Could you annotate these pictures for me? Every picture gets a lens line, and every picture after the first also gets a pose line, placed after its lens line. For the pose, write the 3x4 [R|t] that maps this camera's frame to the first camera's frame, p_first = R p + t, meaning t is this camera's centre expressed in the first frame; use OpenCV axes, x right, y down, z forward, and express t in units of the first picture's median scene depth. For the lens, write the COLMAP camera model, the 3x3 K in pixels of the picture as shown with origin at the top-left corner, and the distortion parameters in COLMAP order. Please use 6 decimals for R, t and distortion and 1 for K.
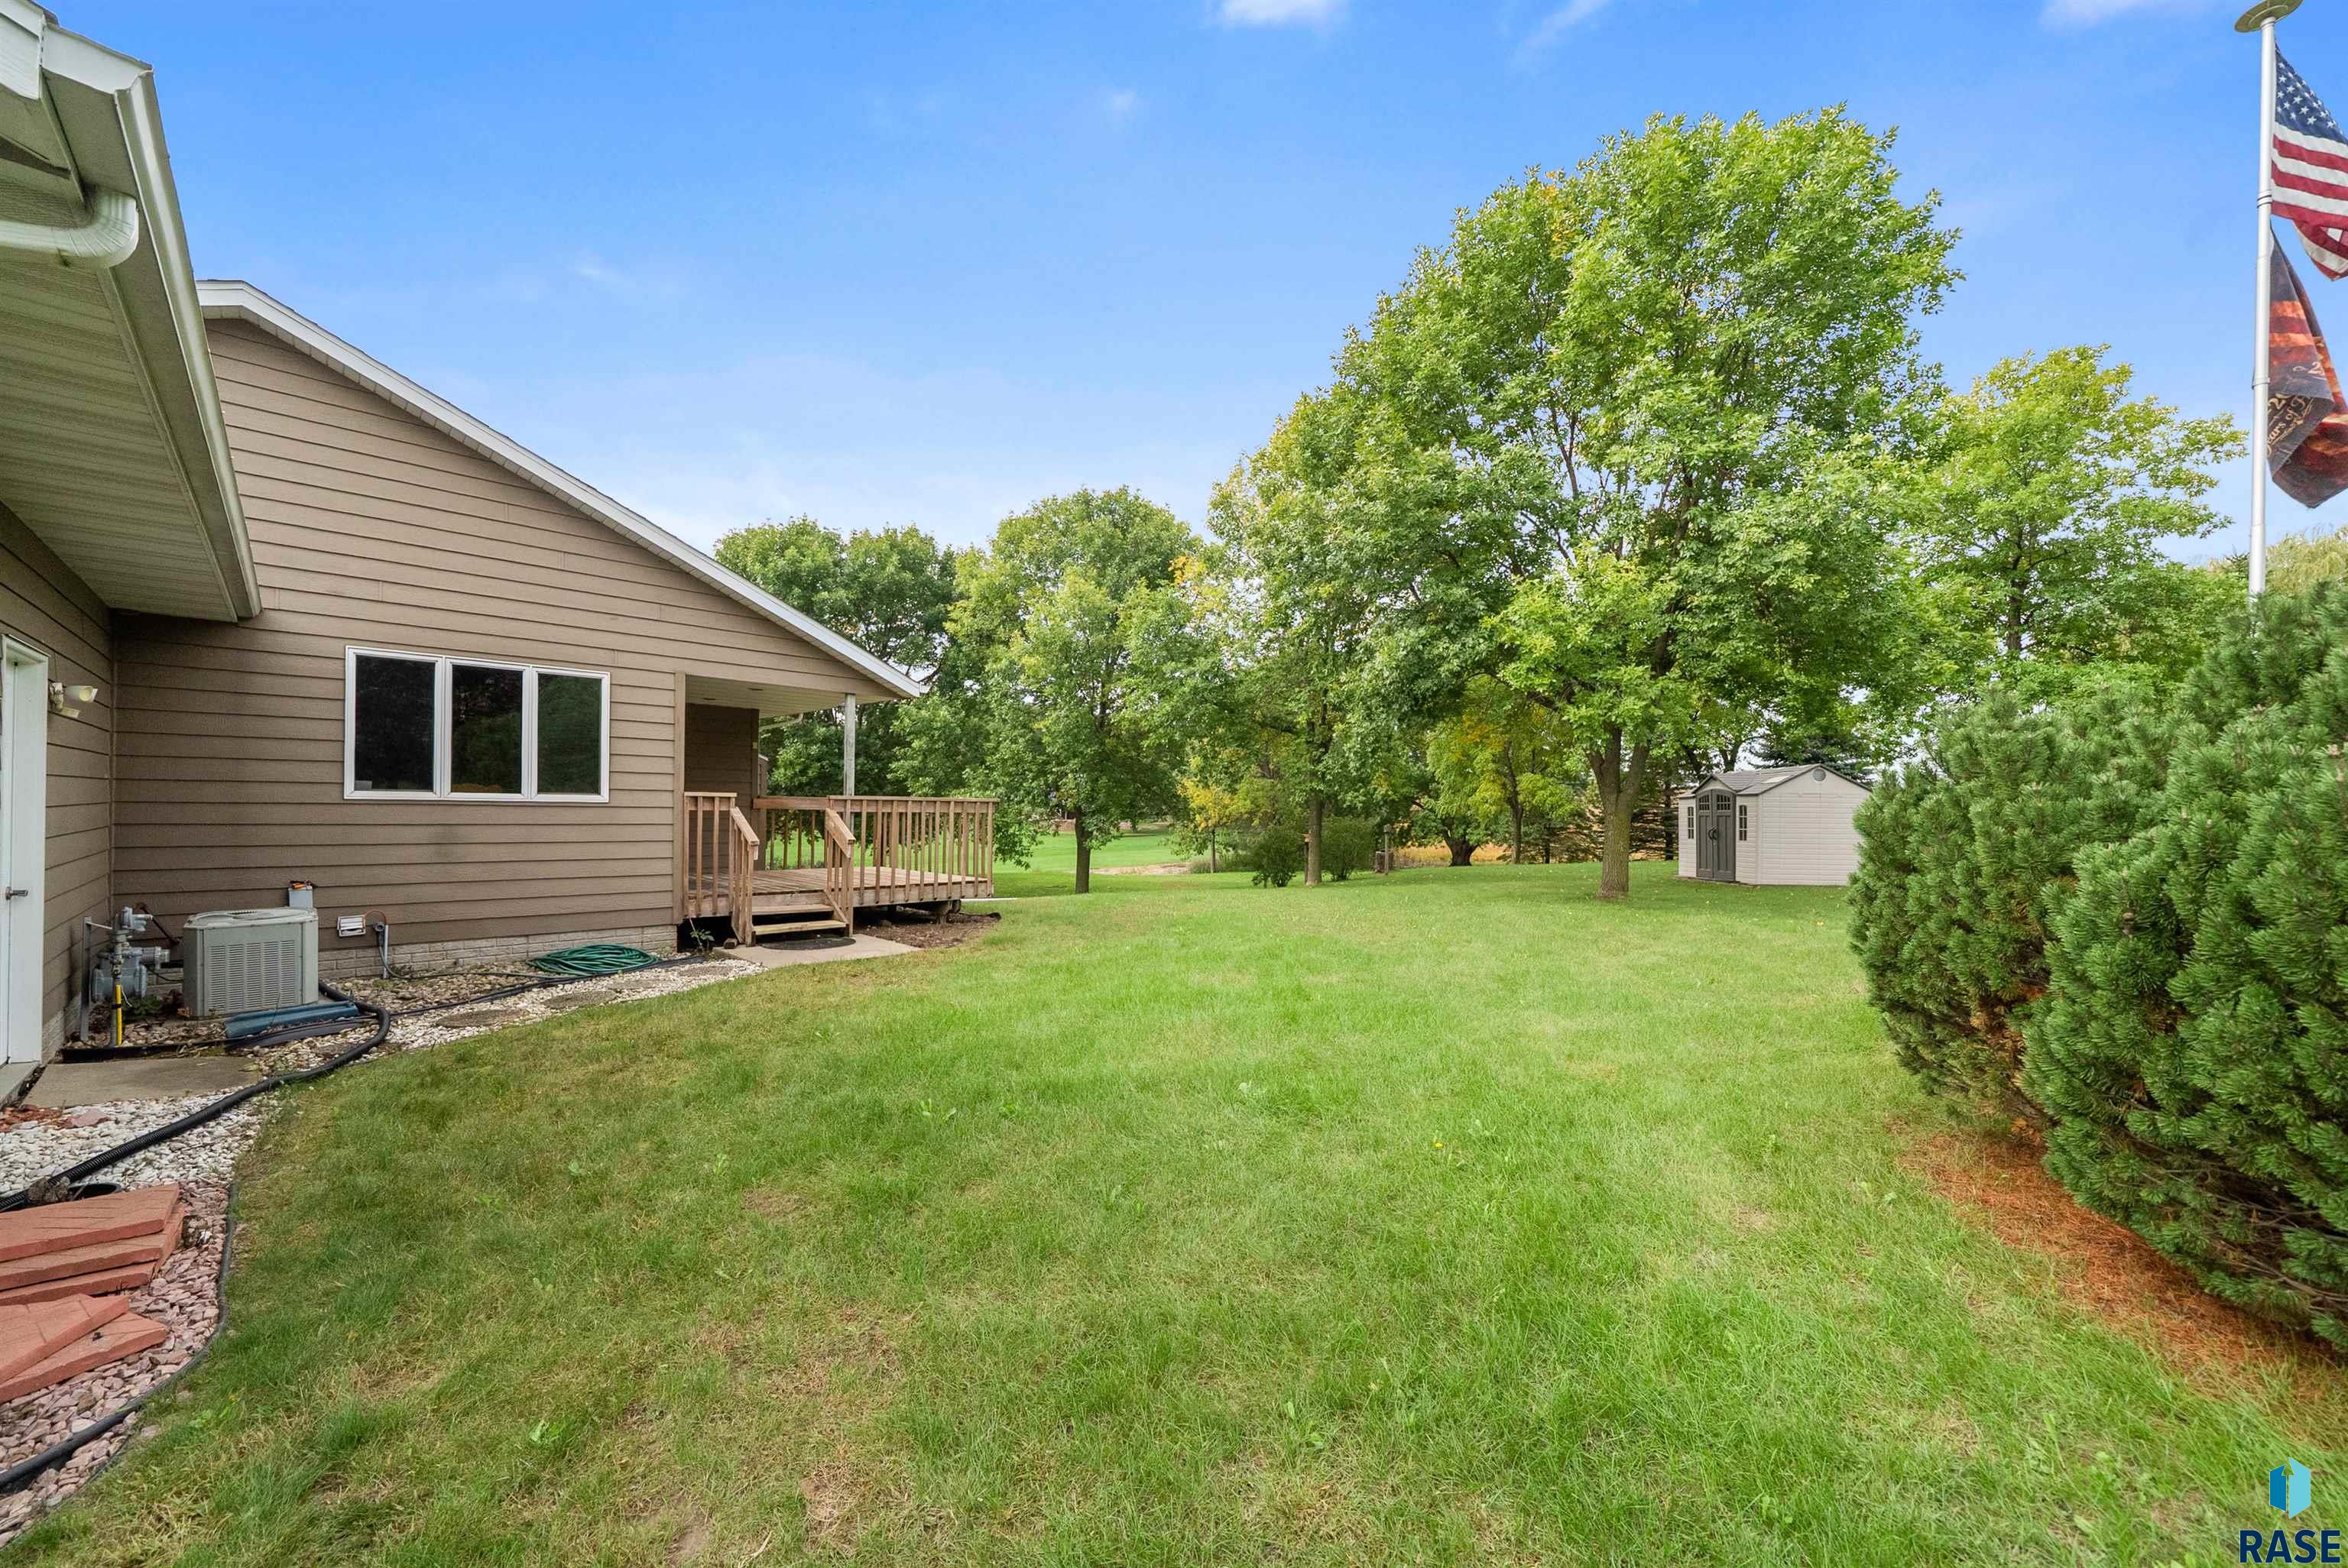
lens RADIAL K [[877.5, 0, 1154.7], [0, 877.5, 816.0], [0, 0, 1]] dist [-0.001468, 0.000043]
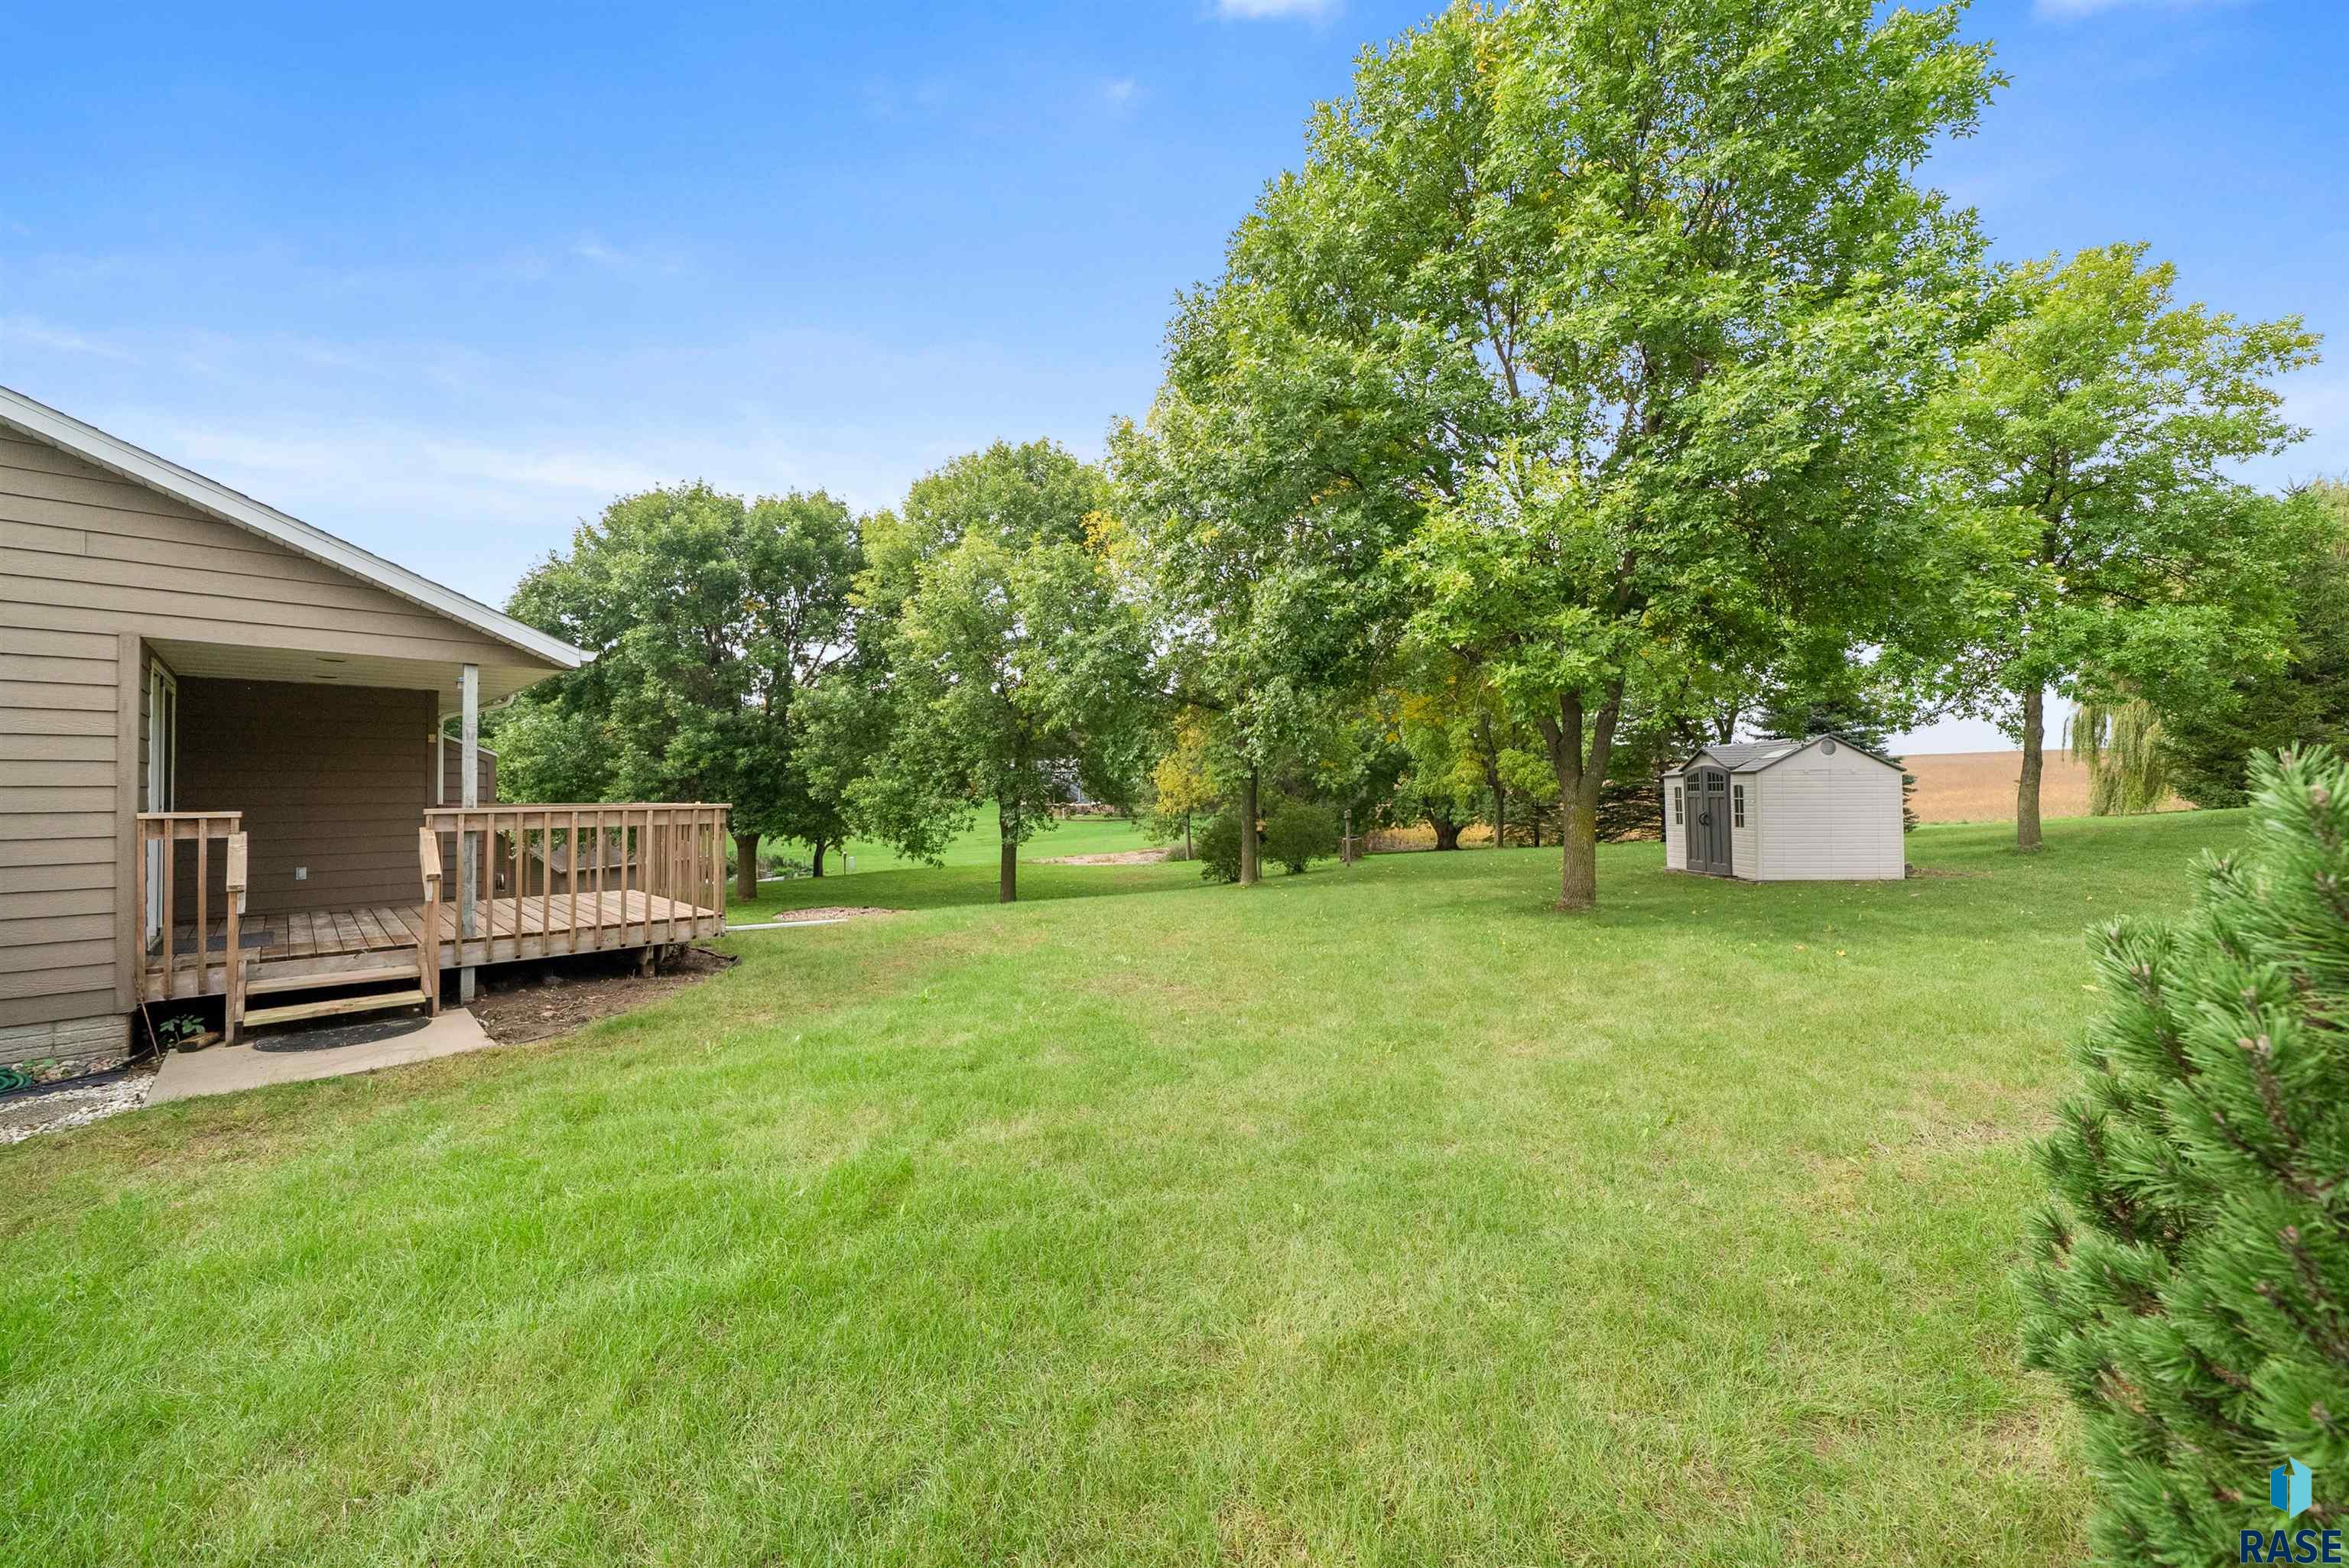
lens RADIAL K [[877.9, 0, 1167.1], [0, 877.9, 789.0], [0, 0, 1]] dist [-0.001468, 0.000043]
pose [[0.999793, -0.019268, 0.006564, 0.106180], [0.019321, 0.999781, -0.008004, -0.011007], [-0.006408, 0.008129, 0.999946, 0.146601]]
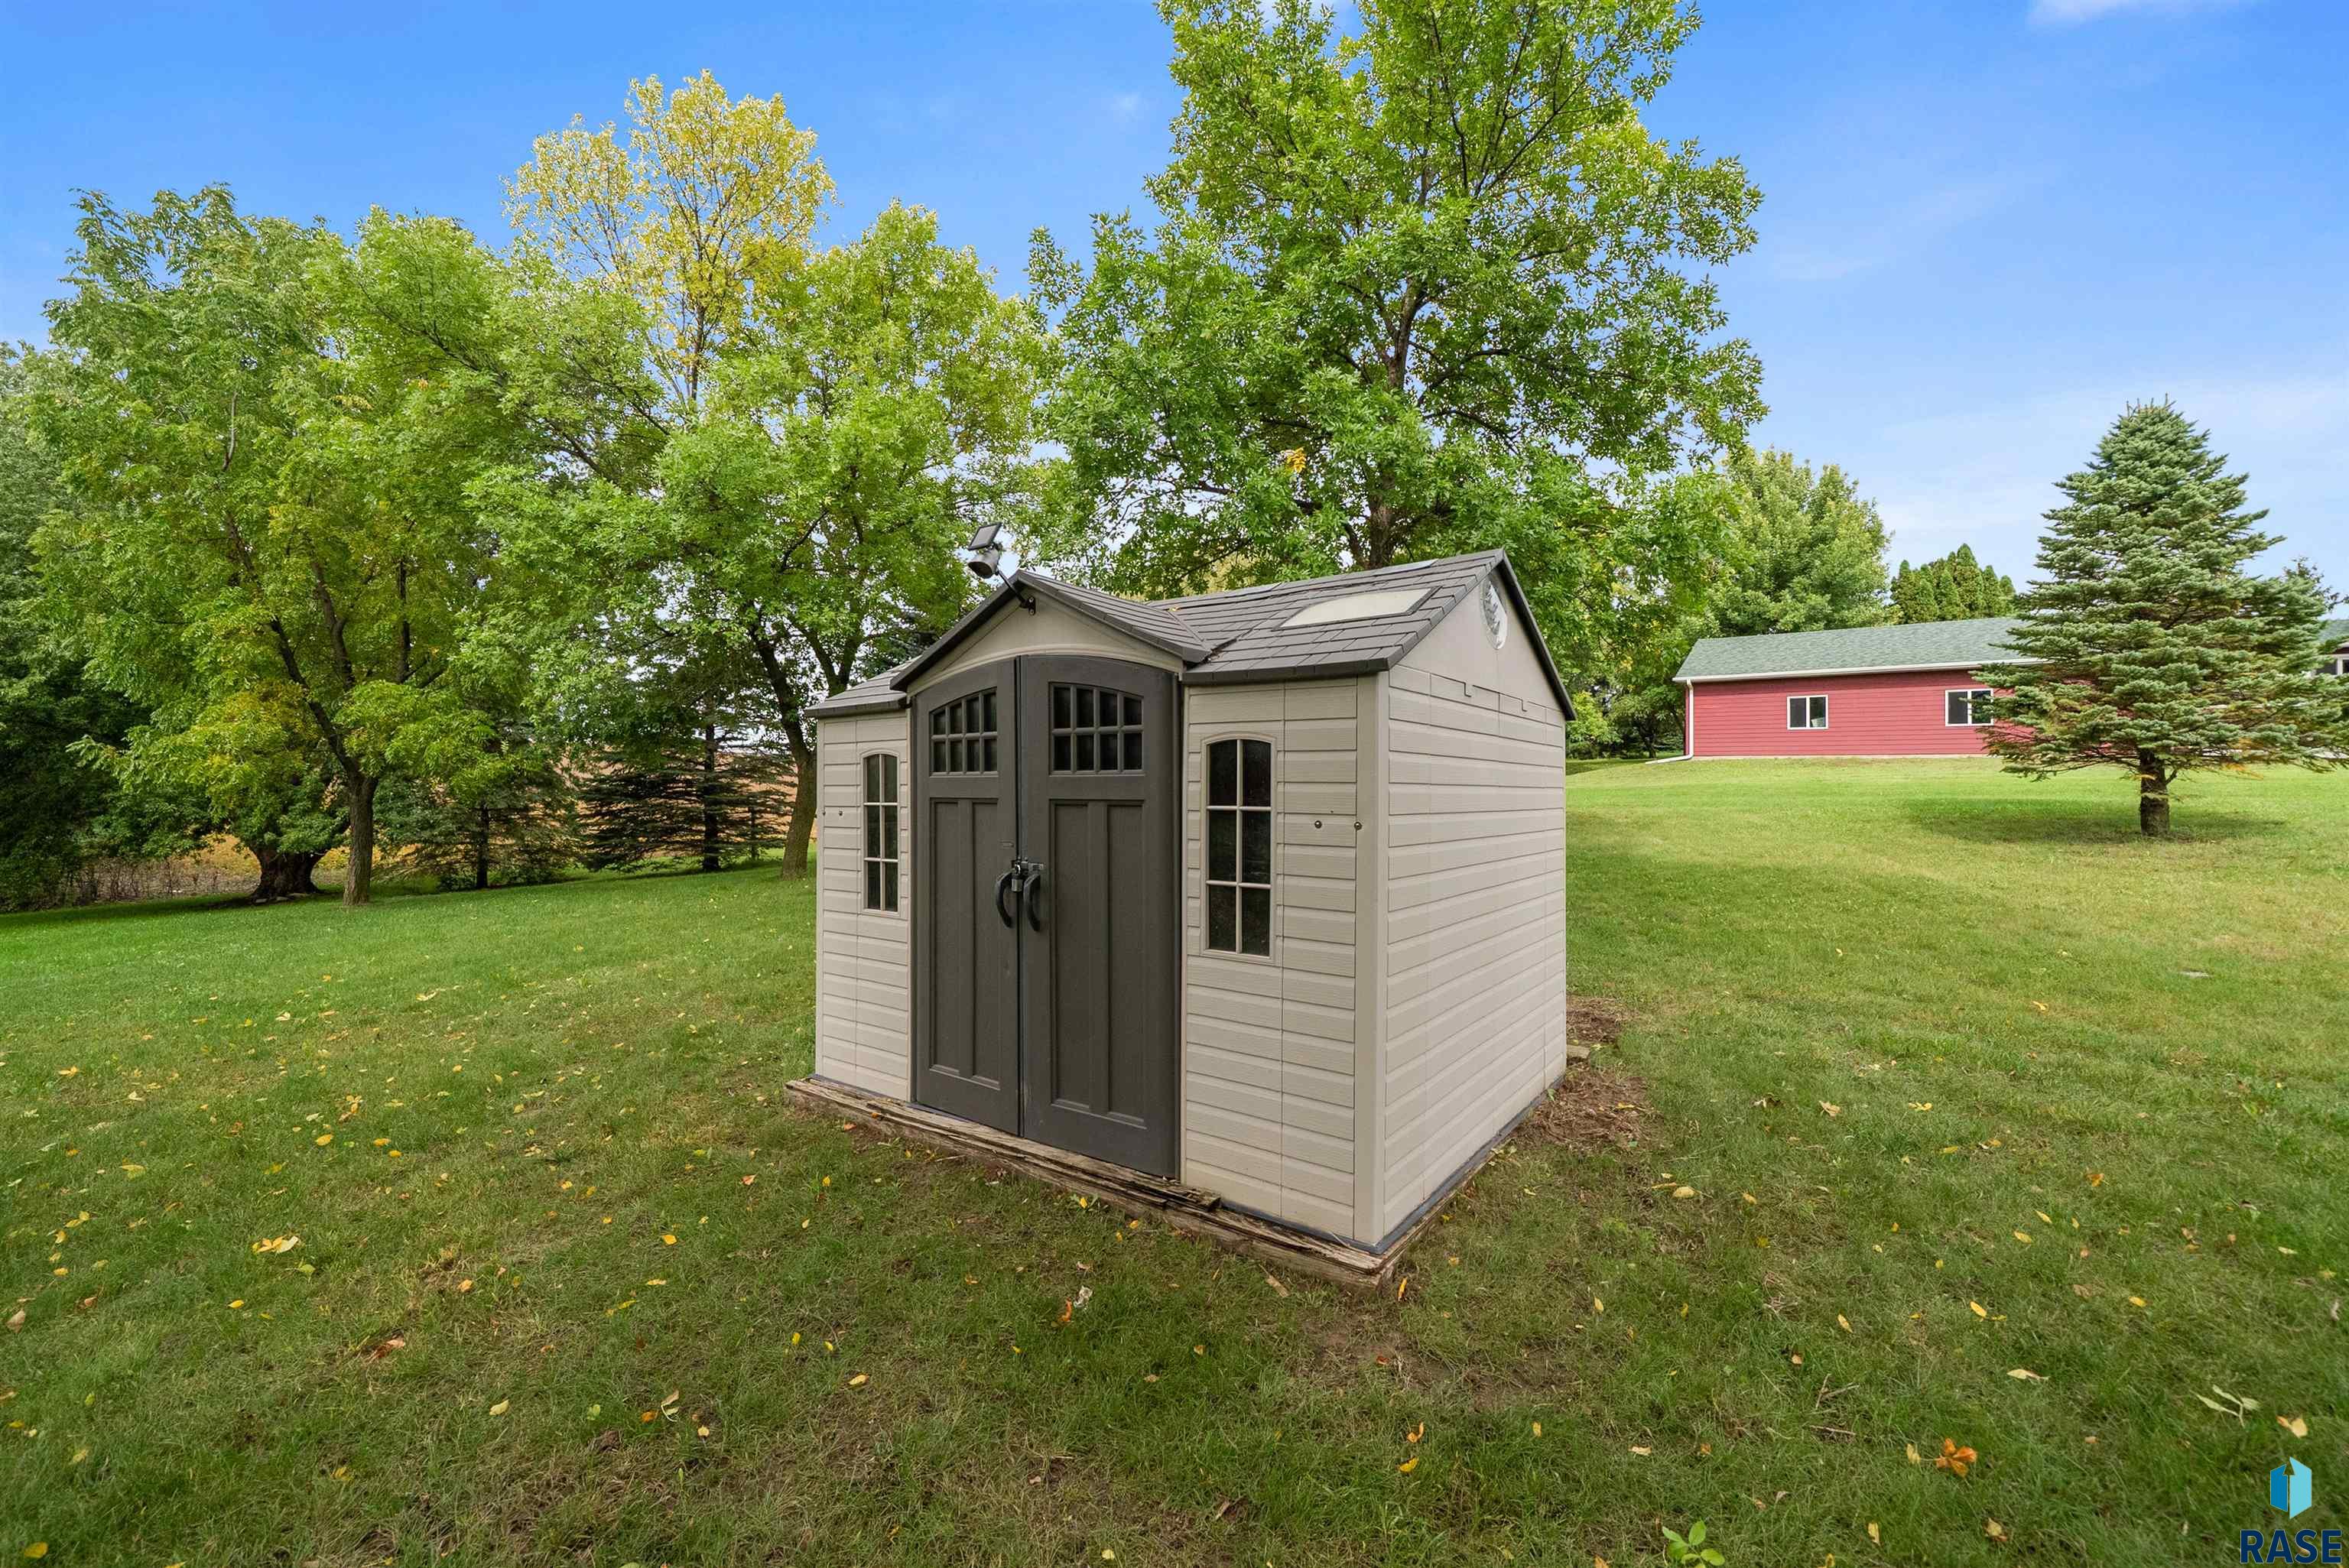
lens RADIAL K [[912.5, 0, 1159.5], [0, 912.5, 781.4], [0, 0, 1]] dist [-0.001626, -0.000102]
pose [[0.541065, 0.002957, 0.840976, 0.458013], [-0.001671, 0.999996, -0.002441, -0.003795], [-0.840979, -0.000085, 0.541068, 0.813824]]
